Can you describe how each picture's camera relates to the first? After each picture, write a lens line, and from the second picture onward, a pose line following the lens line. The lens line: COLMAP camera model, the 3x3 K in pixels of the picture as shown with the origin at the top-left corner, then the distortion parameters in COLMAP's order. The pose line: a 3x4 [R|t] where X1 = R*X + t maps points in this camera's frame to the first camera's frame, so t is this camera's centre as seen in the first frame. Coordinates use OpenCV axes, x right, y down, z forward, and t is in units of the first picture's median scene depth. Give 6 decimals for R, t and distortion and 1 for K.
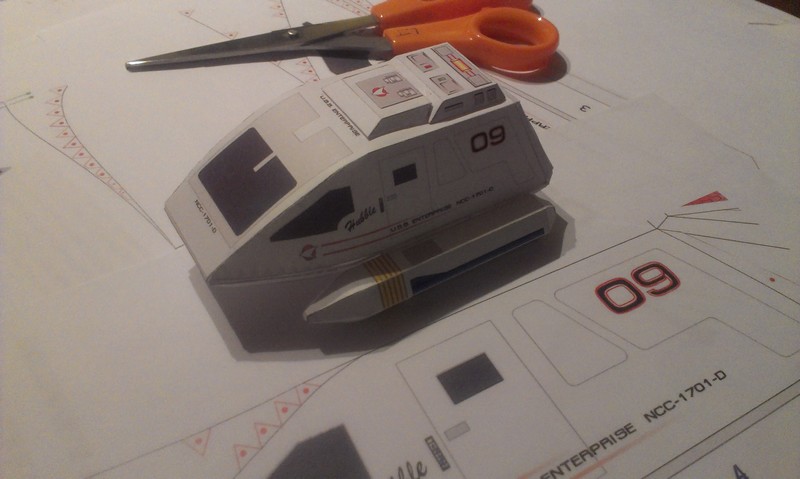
lens RADIAL K [[650.8, 0, 383.8], [0, 650.8, 228.7], [0, 0, 1]] dist [0.107022, -0.185957]
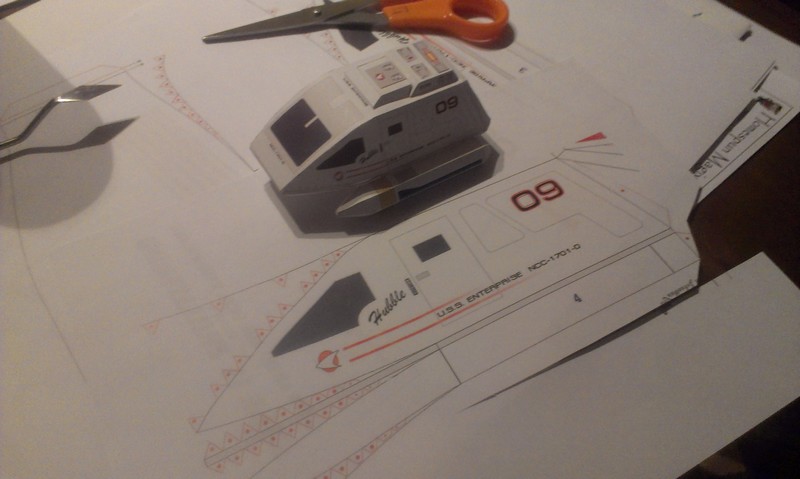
lens RADIAL K [[650.8, 0, 383.8], [0, 650.8, 228.7], [0, 0, 1]] dist [0.107022, -0.185957]
pose [[0.999996, 0.001829, 0.002199, -0.000058], [-0.002137, 0.988757, 0.149515, -0.077763], [-0.001901, -0.149519, 0.988757, -0.668899]]
